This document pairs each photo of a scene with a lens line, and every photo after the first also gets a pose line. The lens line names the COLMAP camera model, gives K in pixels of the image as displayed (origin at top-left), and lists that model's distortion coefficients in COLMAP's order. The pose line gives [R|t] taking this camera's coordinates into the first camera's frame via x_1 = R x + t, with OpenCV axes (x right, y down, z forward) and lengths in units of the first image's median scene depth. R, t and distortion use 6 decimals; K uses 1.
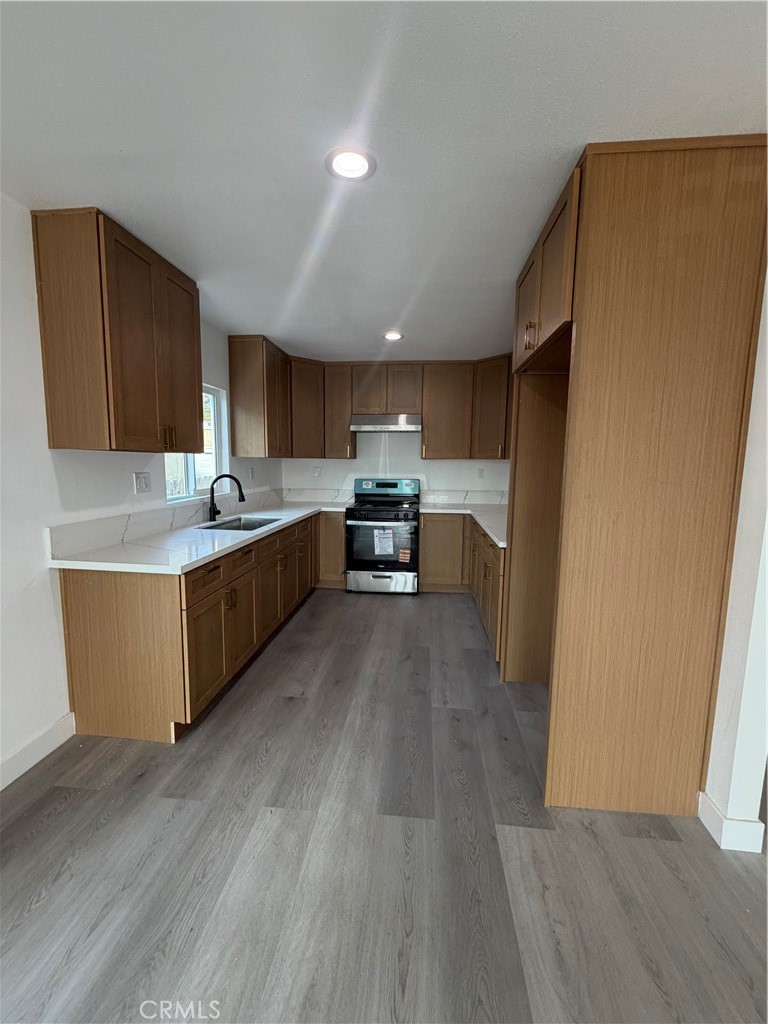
lens RADIAL K [[406.1, 0, 384.6], [0, 406.1, 509.7], [0, 0, 1]] dist [-0.001161, -0.000170]
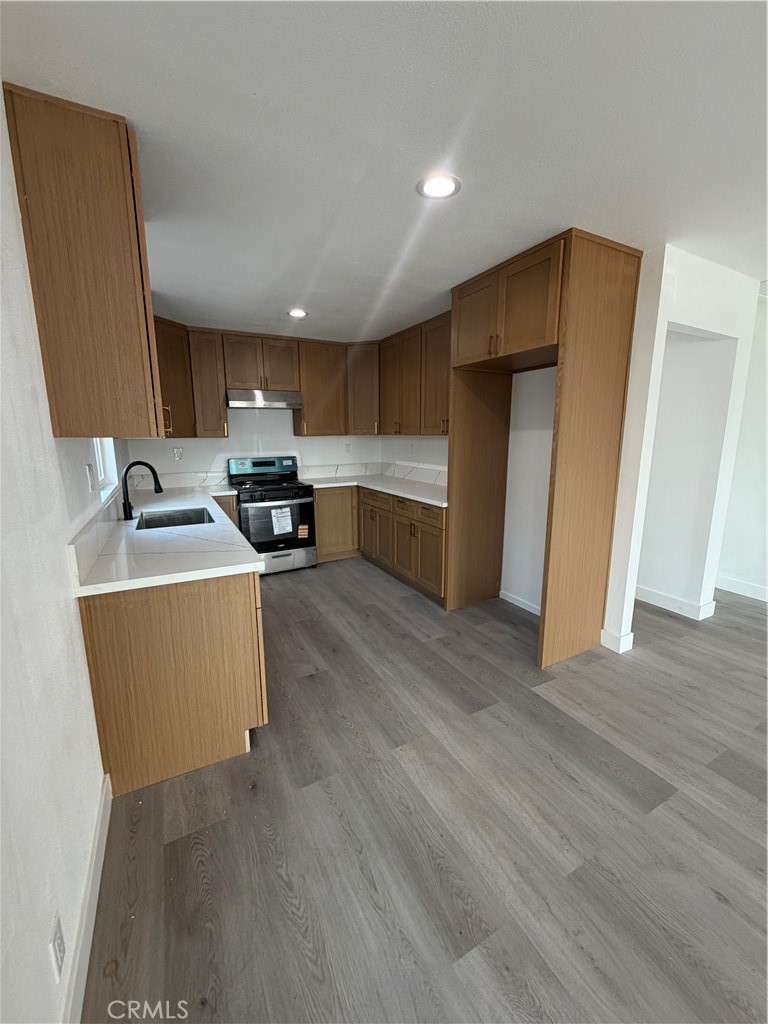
lens RADIAL K [[406.1, 0, 384.6], [0, 406.1, 509.7], [0, 0, 1]] dist [-0.001161, -0.000170]
pose [[0.832219, -0.118743, 0.541582, -0.450896], [0.082627, 0.992451, 0.090627, -0.023968], [-0.548255, -0.030673, 0.835748, 0.040078]]
